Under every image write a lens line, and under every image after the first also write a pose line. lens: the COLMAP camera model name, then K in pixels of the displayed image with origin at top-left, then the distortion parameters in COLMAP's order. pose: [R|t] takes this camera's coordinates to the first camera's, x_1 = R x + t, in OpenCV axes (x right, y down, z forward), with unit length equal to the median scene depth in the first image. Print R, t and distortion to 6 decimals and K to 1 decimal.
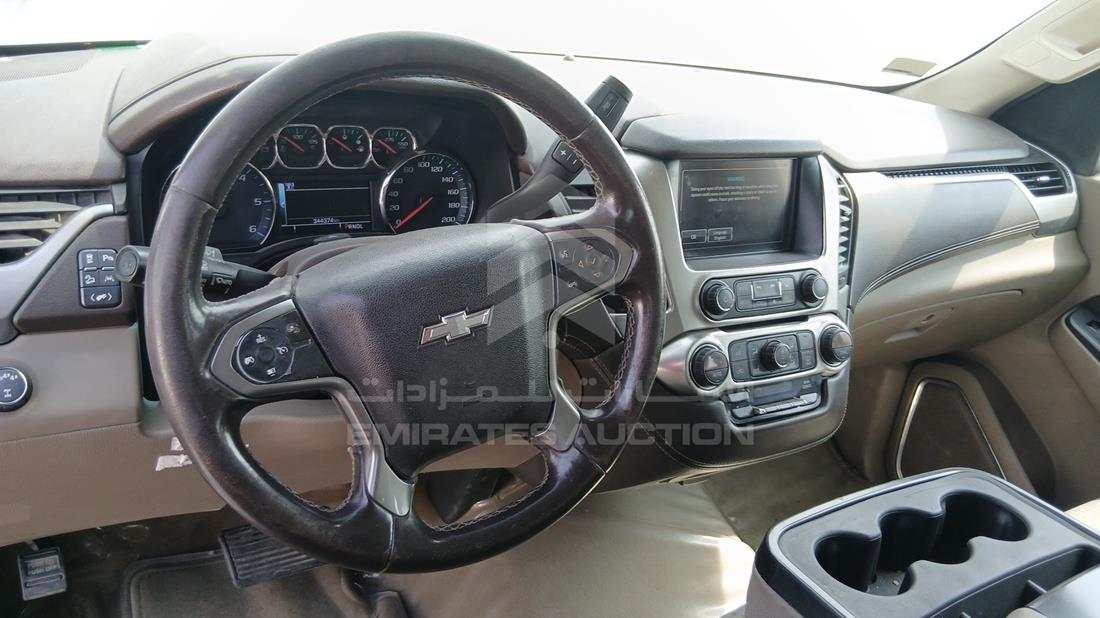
lens RADIAL K [[844.8, 0, 547.9], [0, 844.8, 316.1], [0, 0, 1]] dist [0.093797, -0.169271]
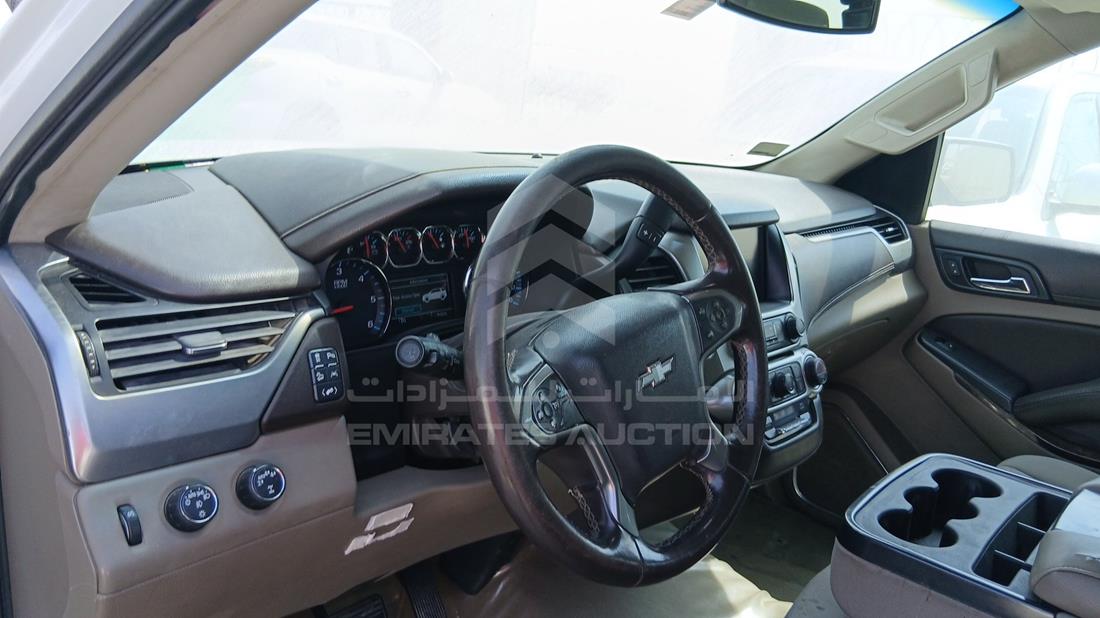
lens RADIAL K [[844.8, 0, 556.6], [0, 844.8, 318.3], [0, 0, 1]] dist [0.093797, -0.169271]
pose [[0.956684, -0.103685, 0.272038, -0.385825], [0.129438, 0.988480, -0.078446, 0.006536], [-0.260770, 0.110260, 0.959084, -0.103023]]
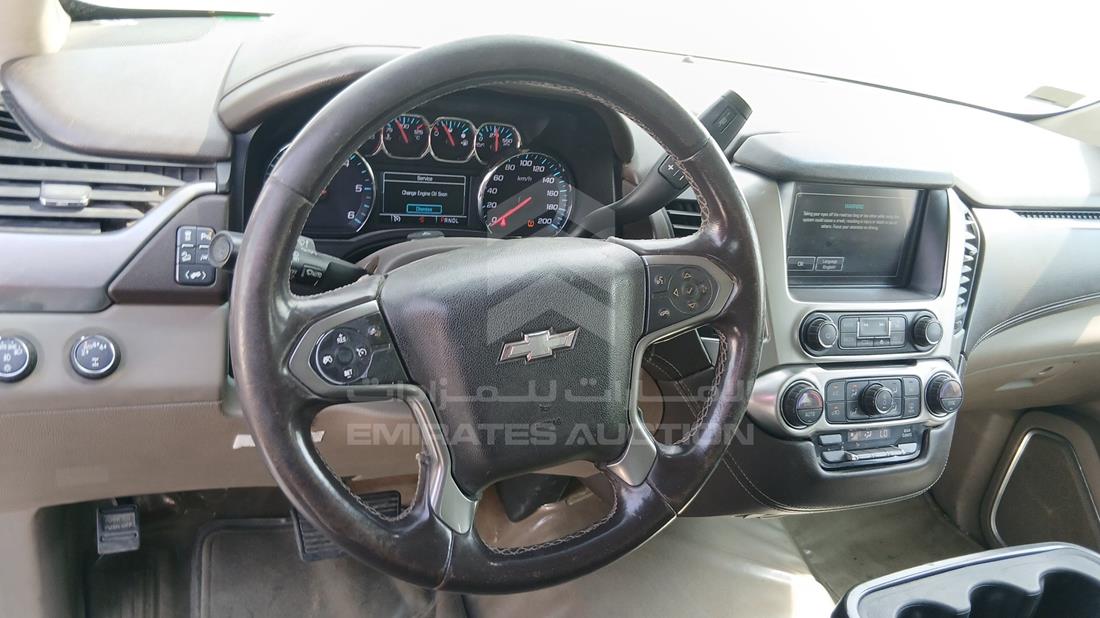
lens RADIAL K [[844.8, 0, 548.0], [0, 844.8, 315.9], [0, 0, 1]] dist [0.093797, -0.169271]
pose [[0.988599, 0.108250, -0.104658, -0.000302], [-0.106283, 0.994041, 0.024210, -0.030877], [0.106655, -0.012810, 0.994214, 0.031009]]
